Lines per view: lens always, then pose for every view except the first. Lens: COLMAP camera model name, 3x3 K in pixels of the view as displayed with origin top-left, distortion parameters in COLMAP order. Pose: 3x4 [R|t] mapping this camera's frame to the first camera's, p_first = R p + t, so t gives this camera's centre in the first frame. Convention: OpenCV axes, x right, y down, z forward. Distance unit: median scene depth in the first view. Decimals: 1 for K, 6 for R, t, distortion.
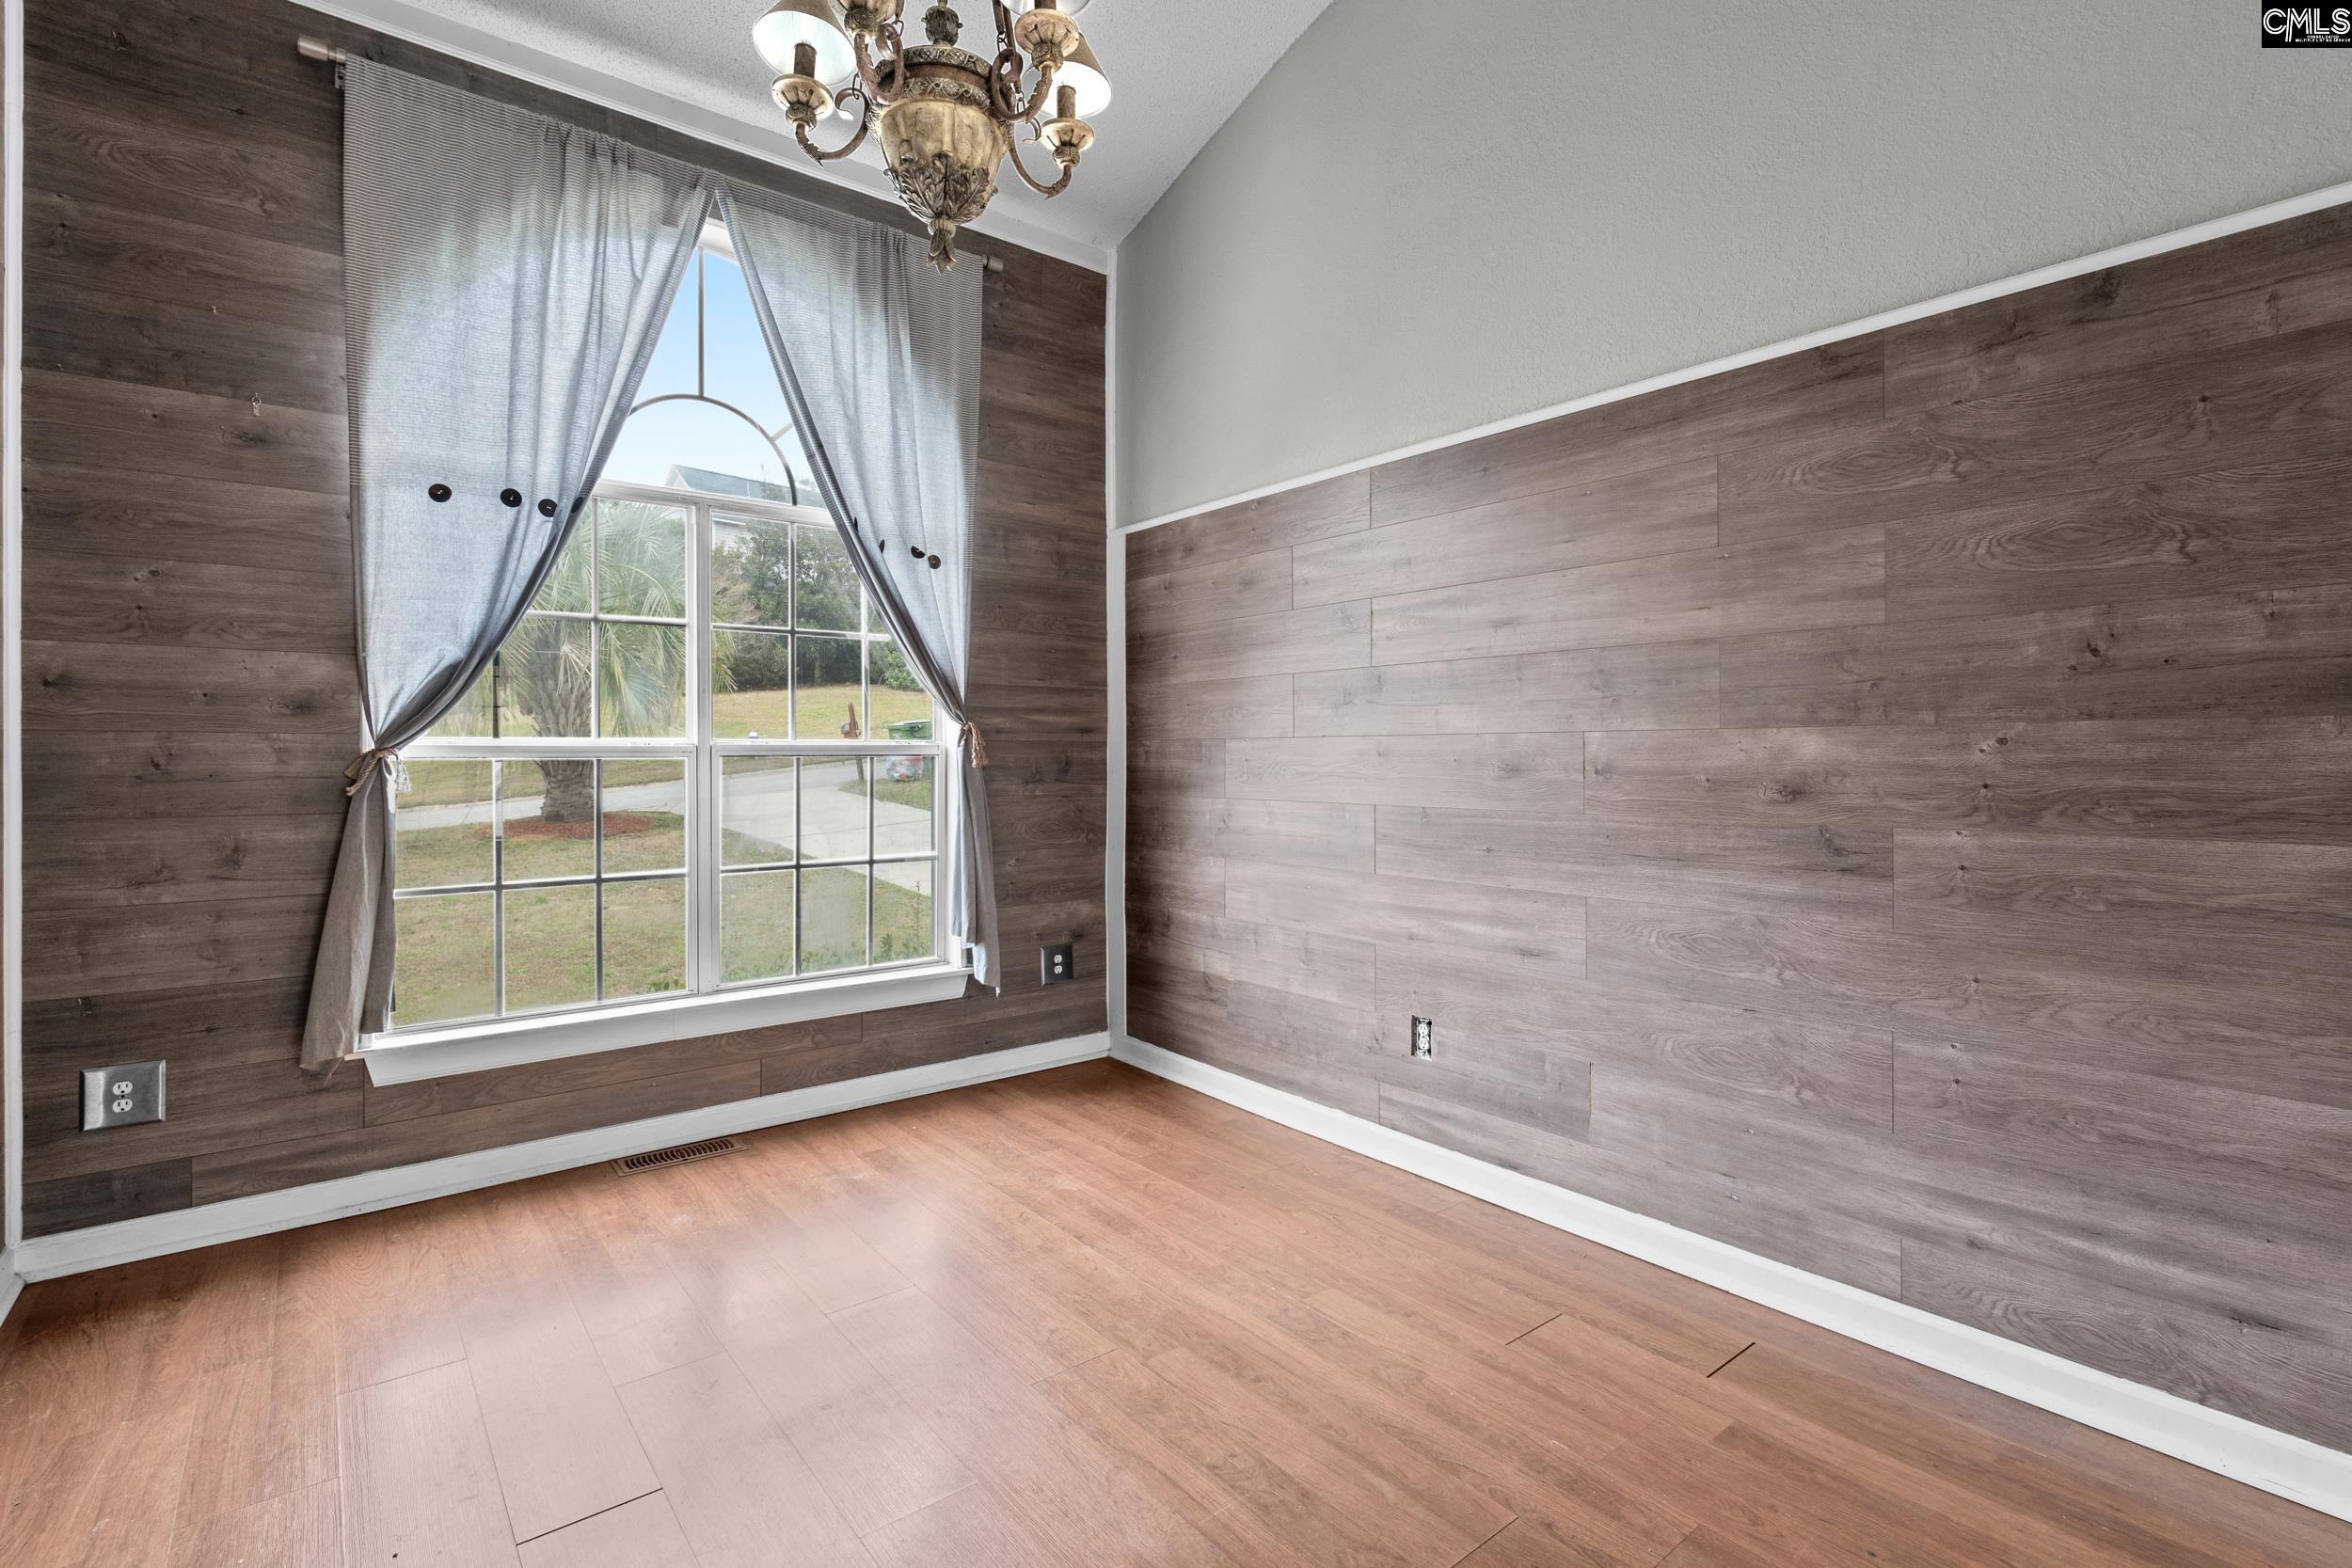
lens RADIAL K [[1085.4, 0, 1174.0], [0, 1085.4, 759.9], [0, 0, 1]] dist [-0.001881, -0.000599]
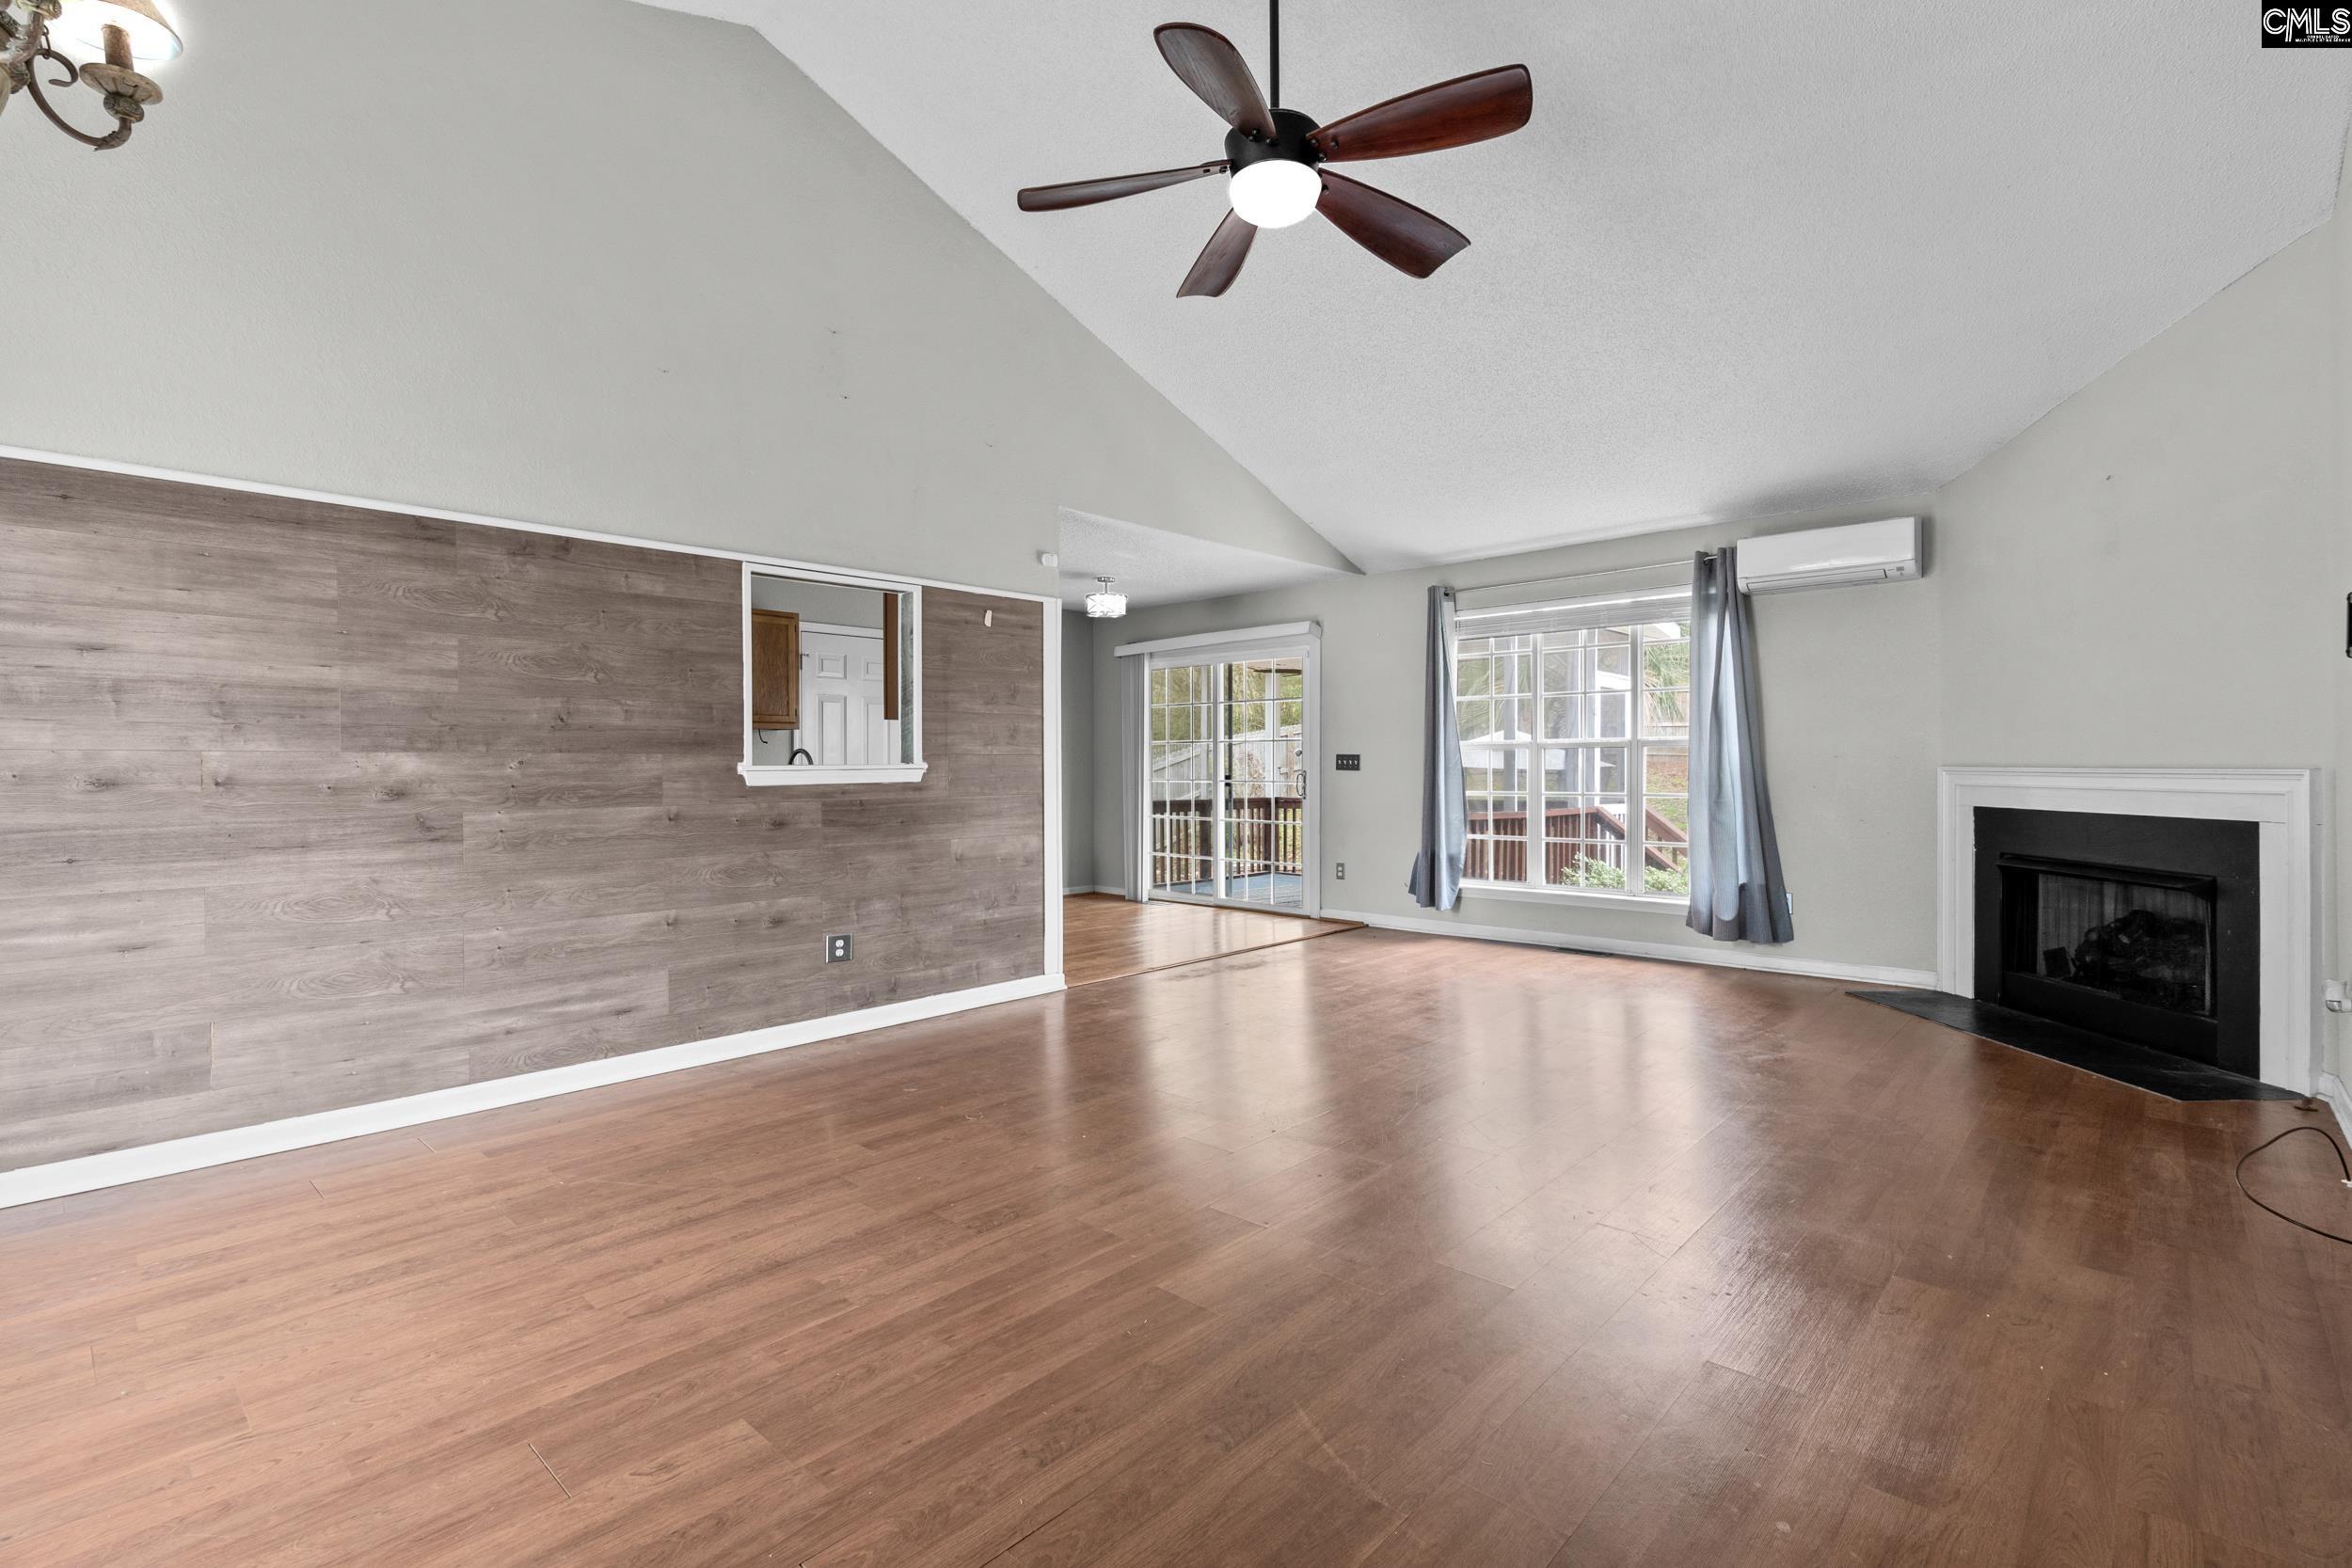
lens RADIAL K [[1085.4, 0, 1174.0], [0, 1085.4, 759.9], [0, 0, 1]] dist [-0.001881, -0.000599]
pose [[-0.143493, 0.009111, 0.989609, -1.282782], [0.006115, 0.999947, -0.008319, 0.000848], [-0.989632, 0.004858, -0.143541, 0.133853]]
